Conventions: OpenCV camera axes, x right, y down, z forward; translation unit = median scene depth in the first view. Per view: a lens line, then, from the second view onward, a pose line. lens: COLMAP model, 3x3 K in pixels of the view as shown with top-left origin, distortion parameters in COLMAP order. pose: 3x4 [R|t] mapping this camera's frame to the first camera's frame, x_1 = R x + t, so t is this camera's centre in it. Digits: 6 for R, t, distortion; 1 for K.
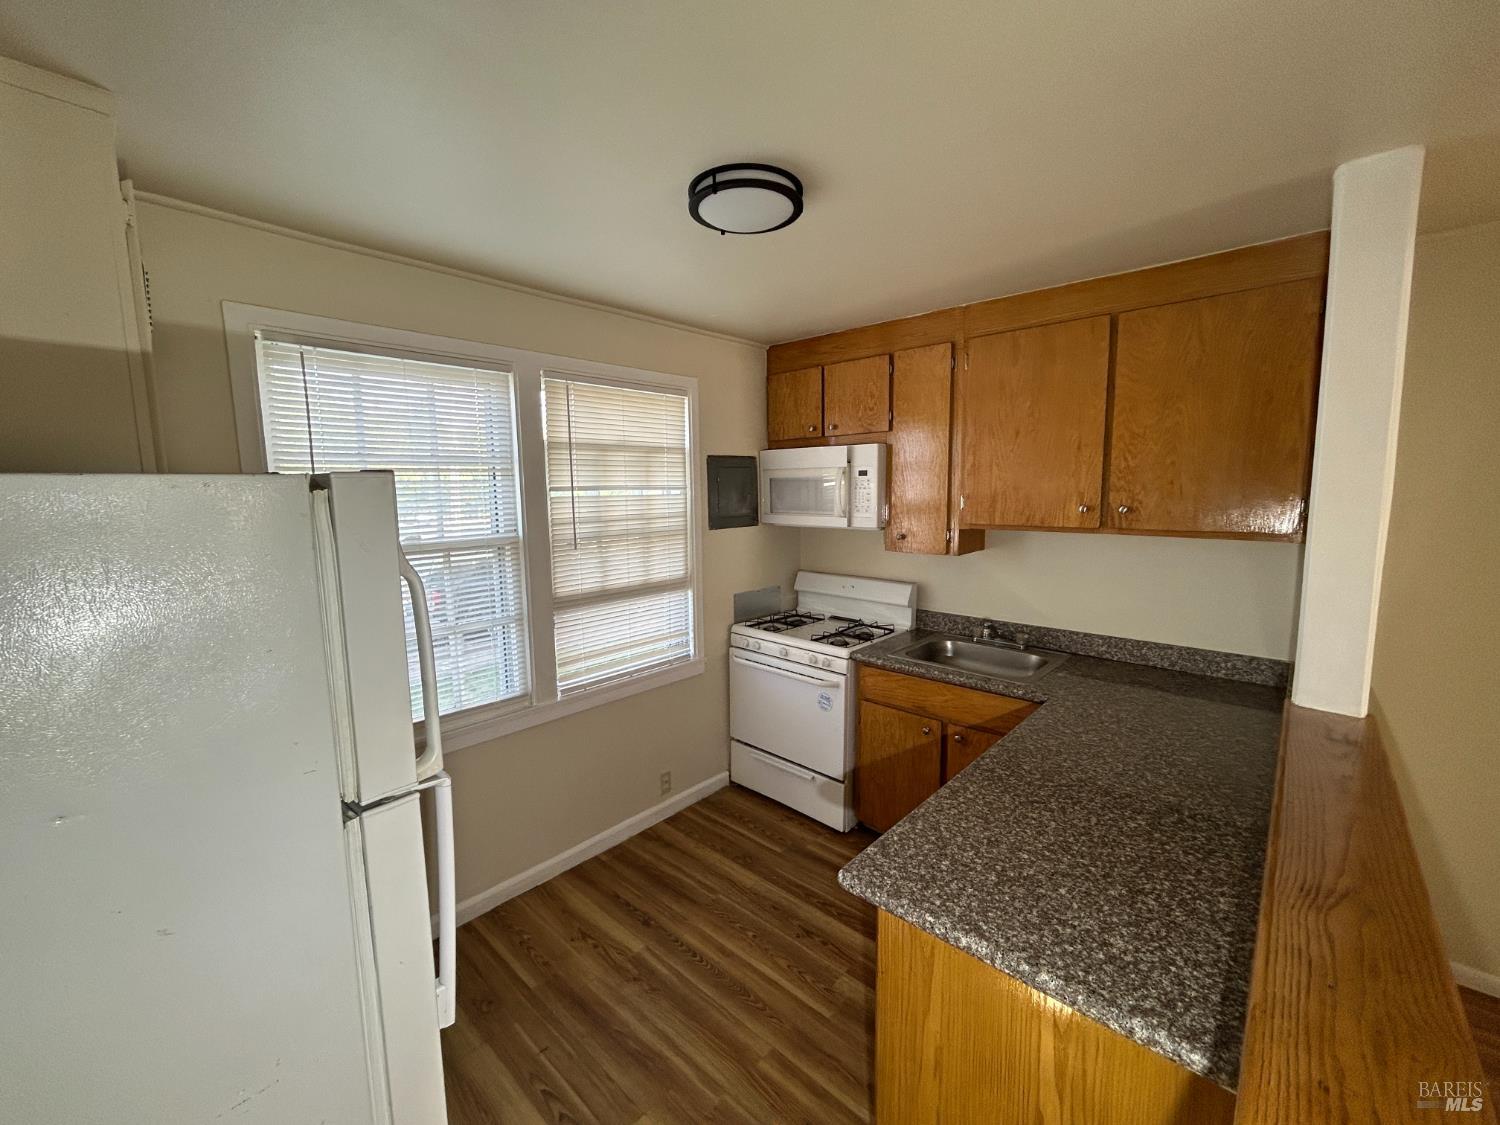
lens RADIAL K [[608.4, 0, 756.1], [0, 608.4, 552.7], [0, 0, 1]] dist [-0.003299, 0.001634]
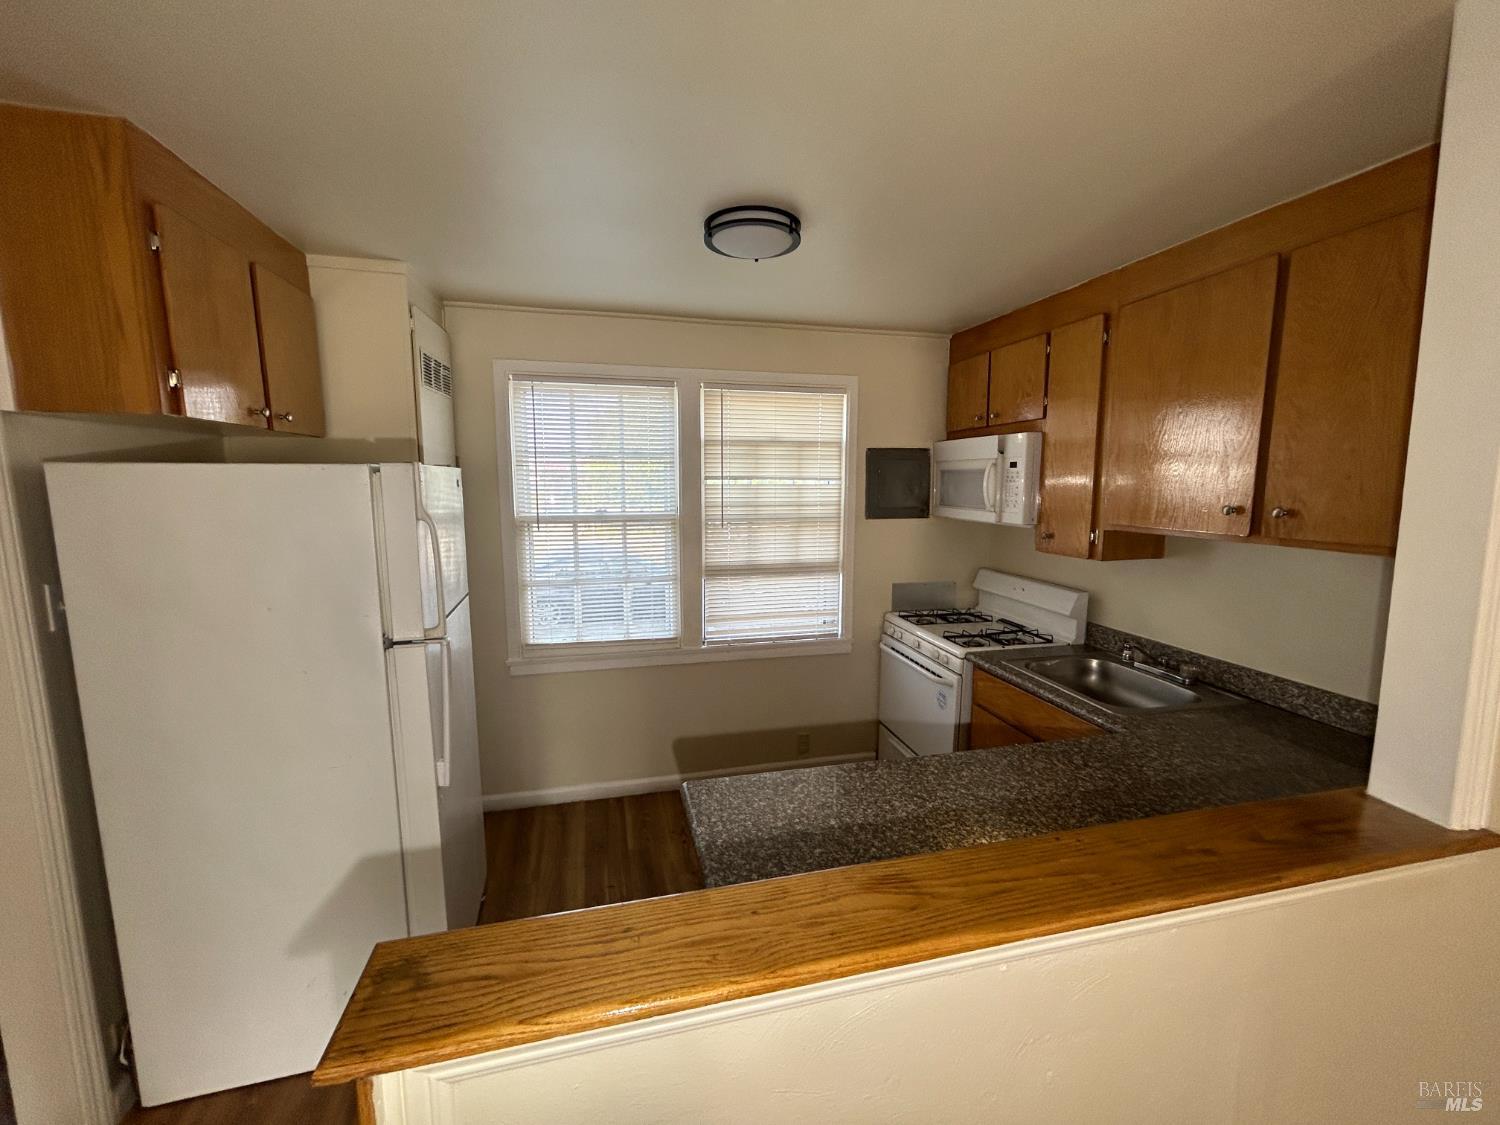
lens RADIAL K [[608.4, 0, 752.8], [0, 608.4, 554.4], [0, 0, 1]] dist [-0.003299, 0.001634]
pose [[0.836127, 0.079318, -0.542771, 0.381566], [-0.071941, 0.996800, 0.034843, 0.001020], [0.543798, 0.009914, 0.839158, 0.009755]]
